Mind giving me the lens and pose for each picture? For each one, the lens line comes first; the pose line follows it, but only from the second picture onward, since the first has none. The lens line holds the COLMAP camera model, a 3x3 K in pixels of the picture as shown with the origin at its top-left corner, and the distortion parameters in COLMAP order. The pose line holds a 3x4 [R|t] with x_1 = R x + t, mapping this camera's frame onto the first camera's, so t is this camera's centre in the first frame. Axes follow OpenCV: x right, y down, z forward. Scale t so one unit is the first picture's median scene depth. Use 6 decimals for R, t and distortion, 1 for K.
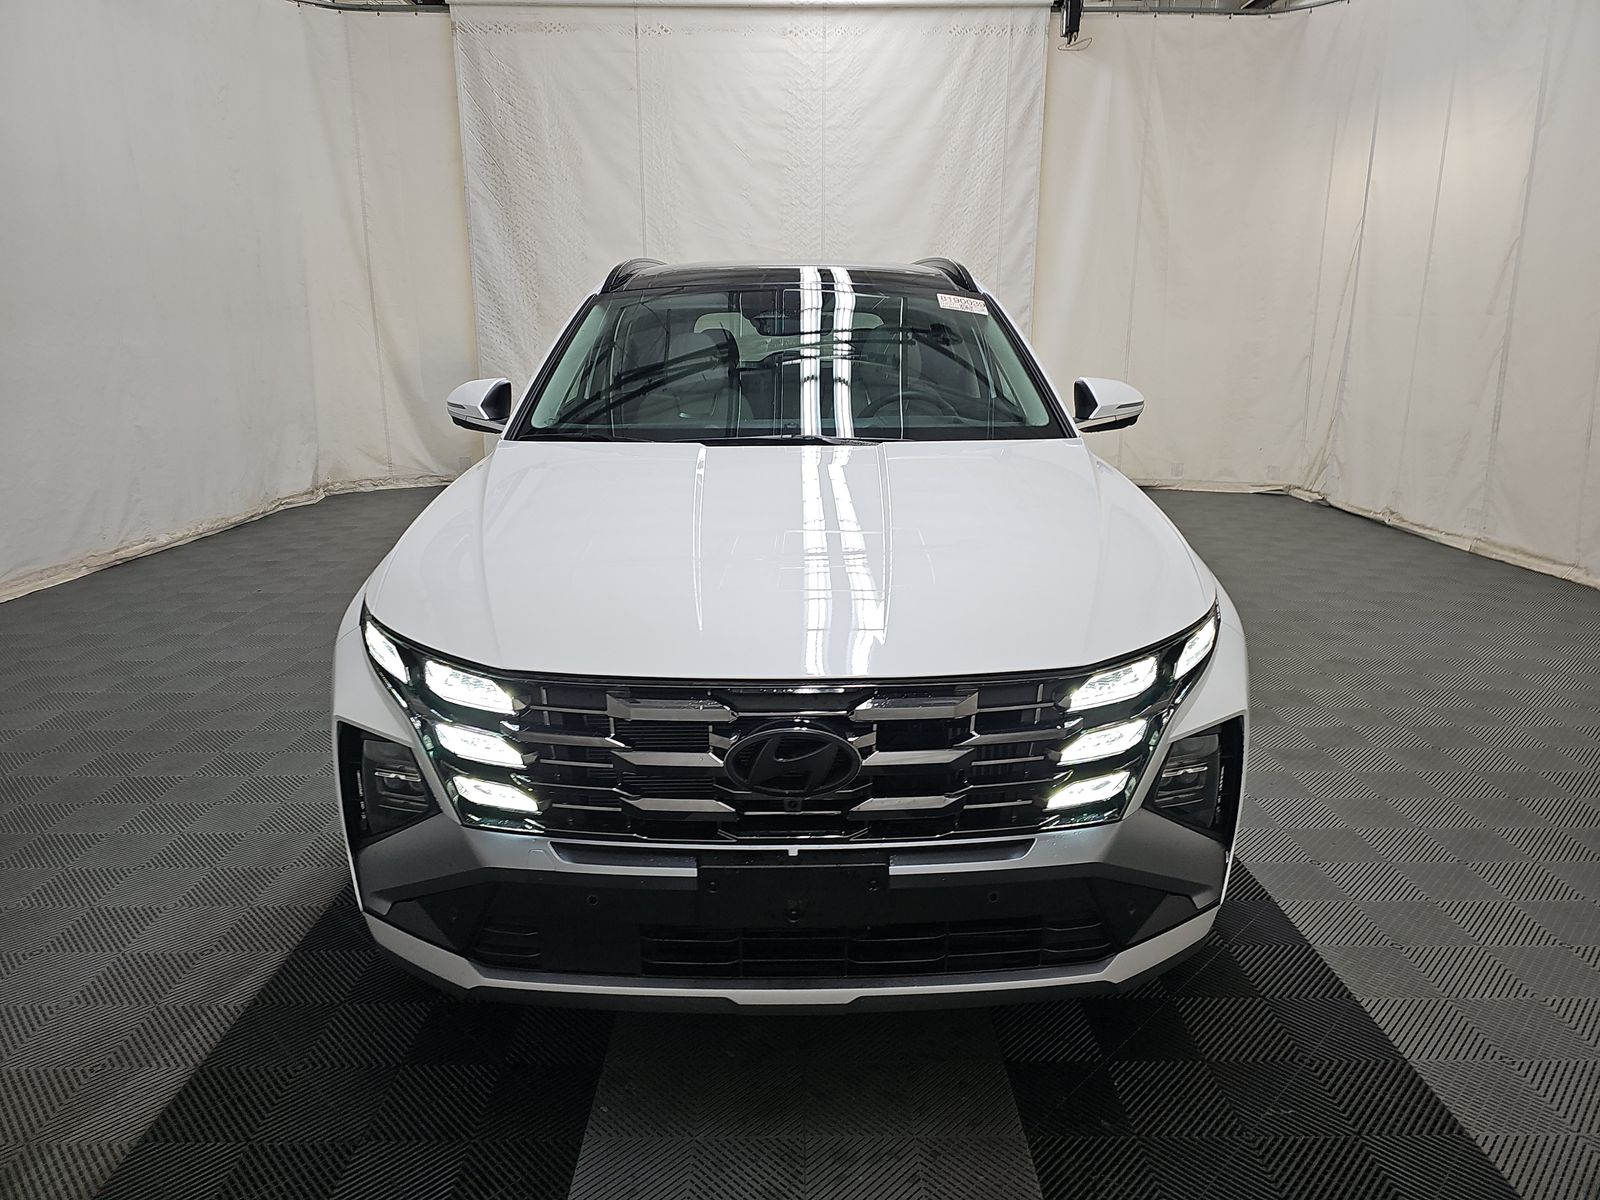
lens RADIAL K [[1068.6, 0, 802.0], [0, 1068.6, 589.7], [0, 0, 1]] dist [0.032654, -0.028347]
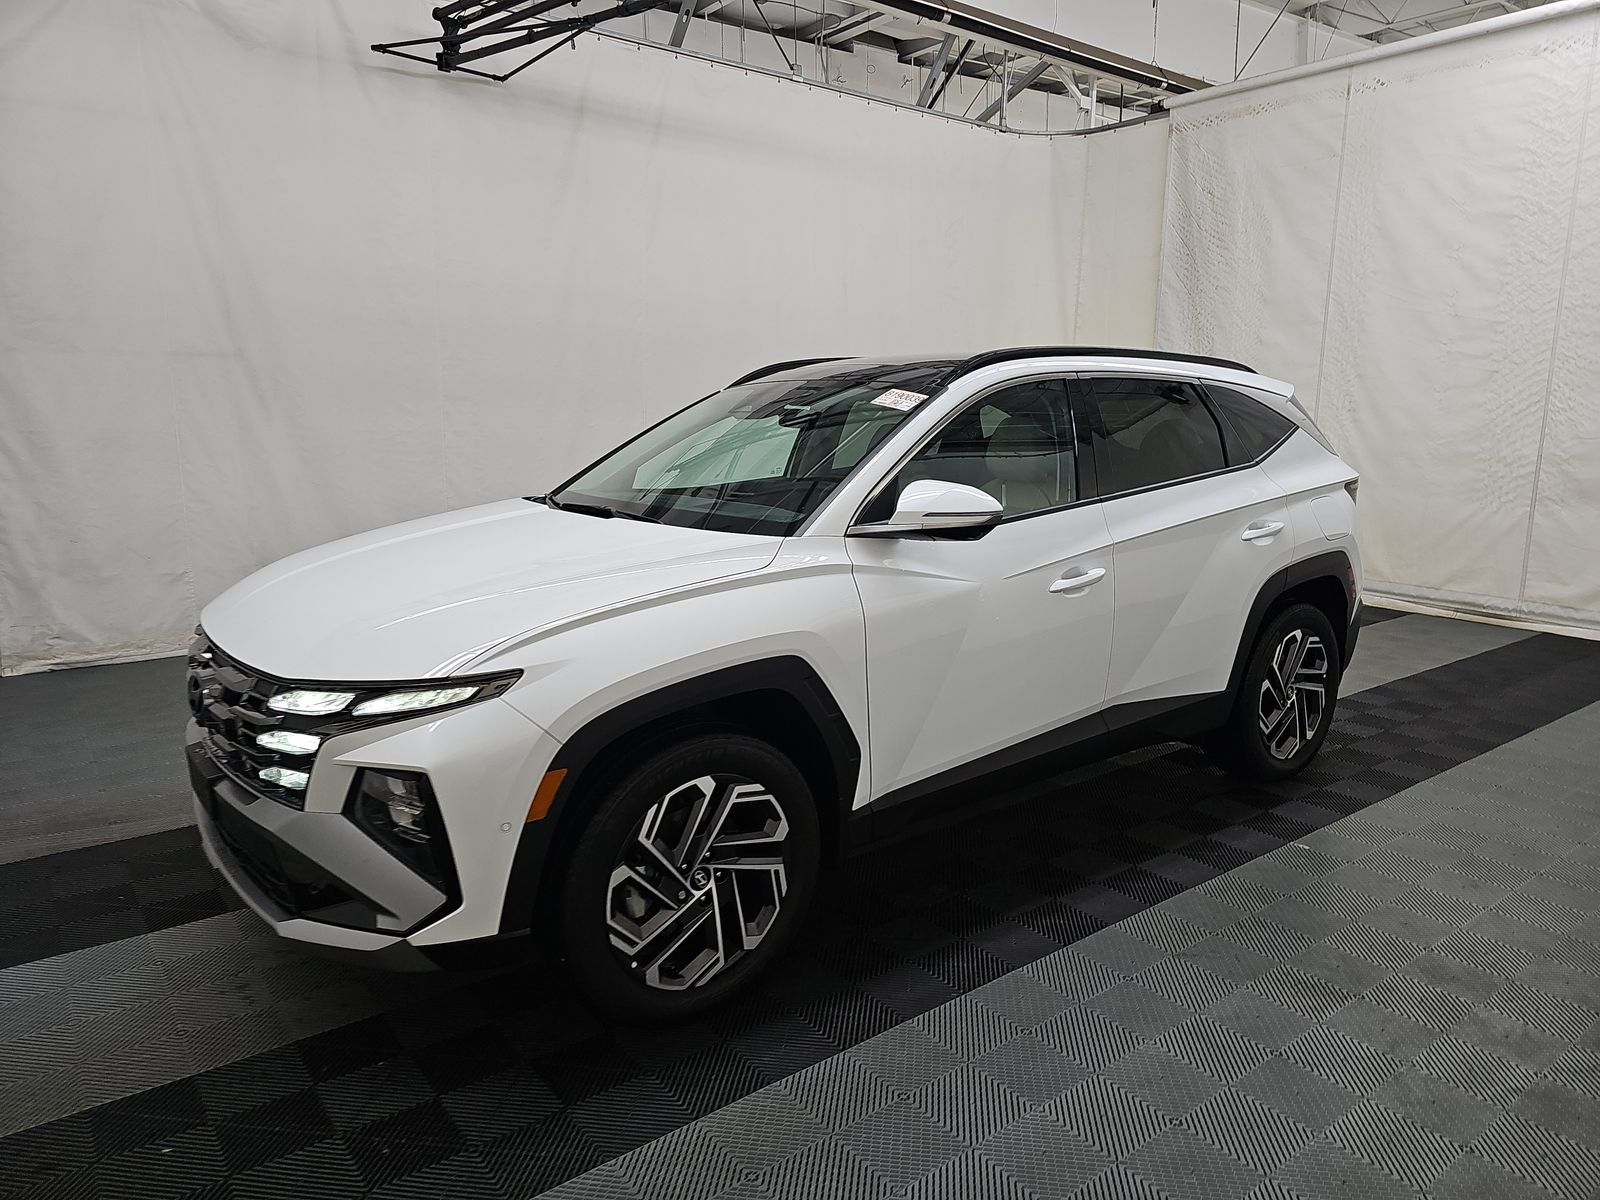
lens RADIAL K [[1068.6, 0, 793.2], [0, 1068.6, 600.5], [0, 0, 1]] dist [0.032654, -0.028347]
pose [[0.596800, 0.148034, -0.788616, 0.340937], [-0.197567, 0.979686, 0.034388, -0.039018], [0.777687, 0.135282, 0.613924, 0.137000]]
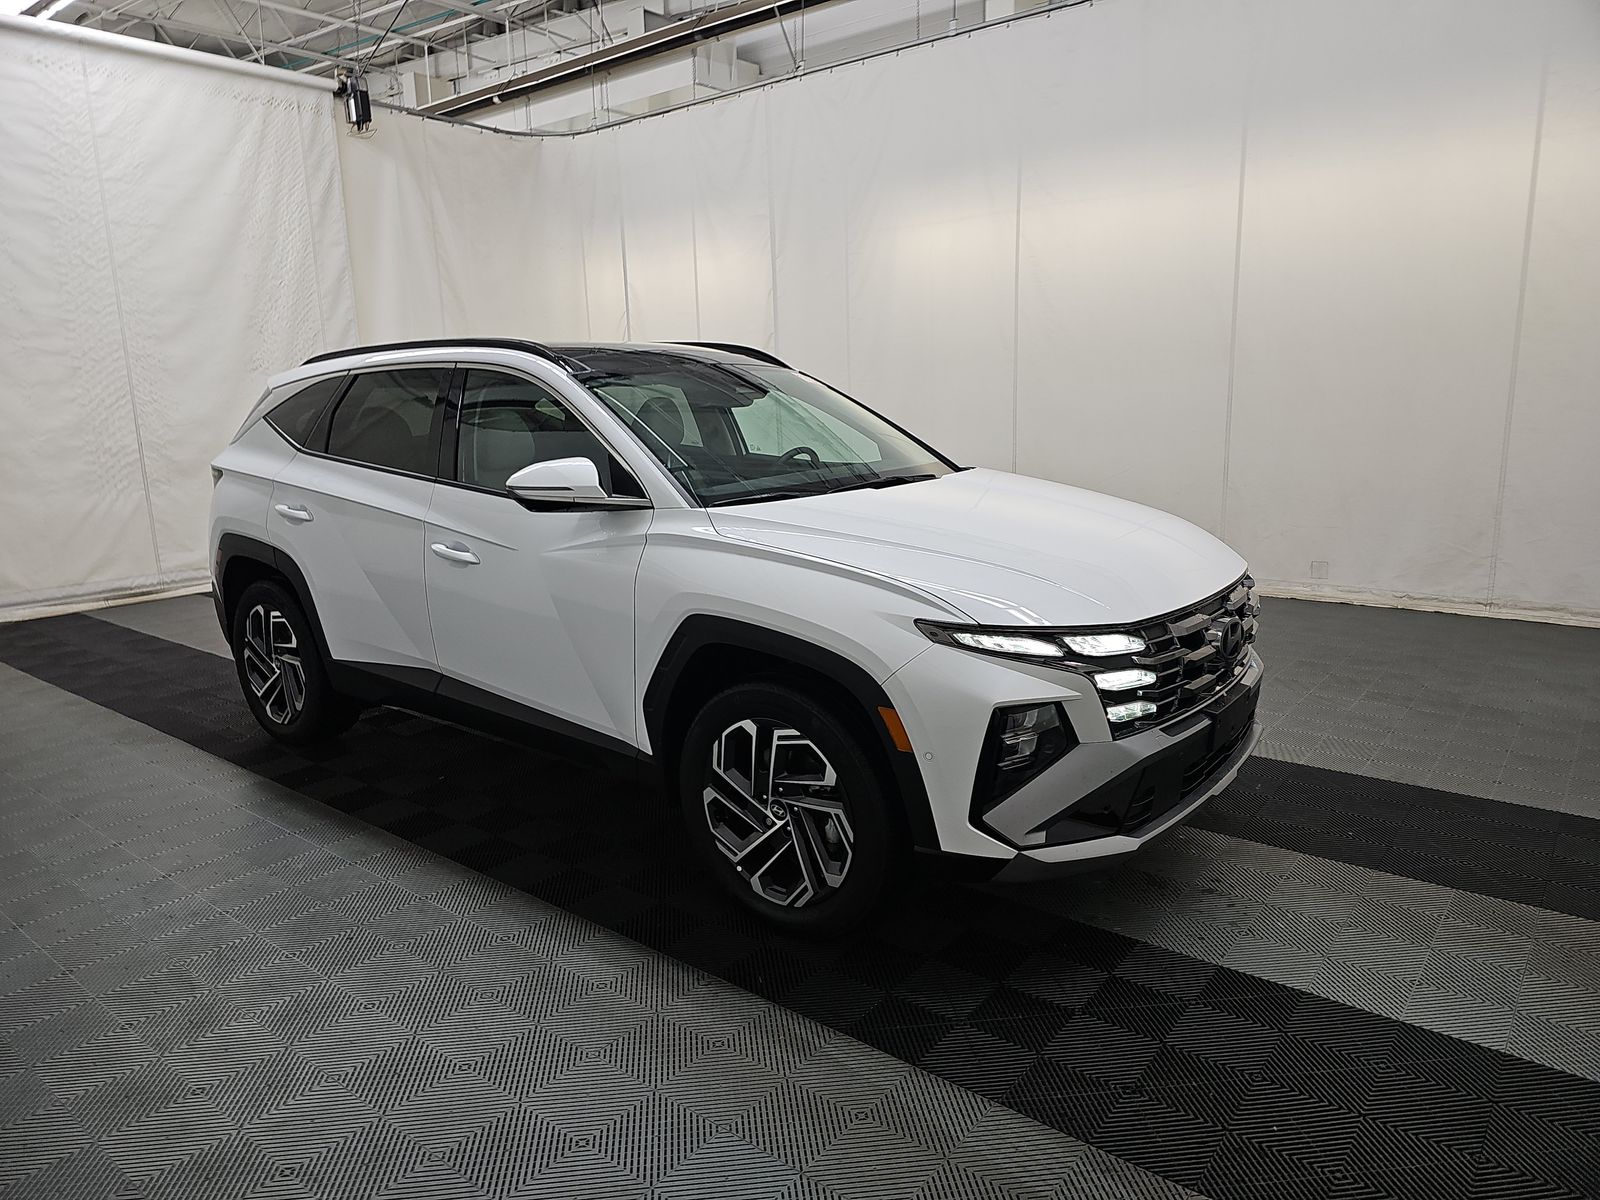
lens RADIAL K [[1068.6, 0, 797.0], [0, 1068.6, 596.3], [0, 0, 1]] dist [0.032654, -0.028347]
pose [[0.623782, -0.165727, 0.763826, -0.346777], [0.210357, 0.976800, 0.040146, -0.024448], [-0.752759, 0.135633, 0.644172, 0.077512]]
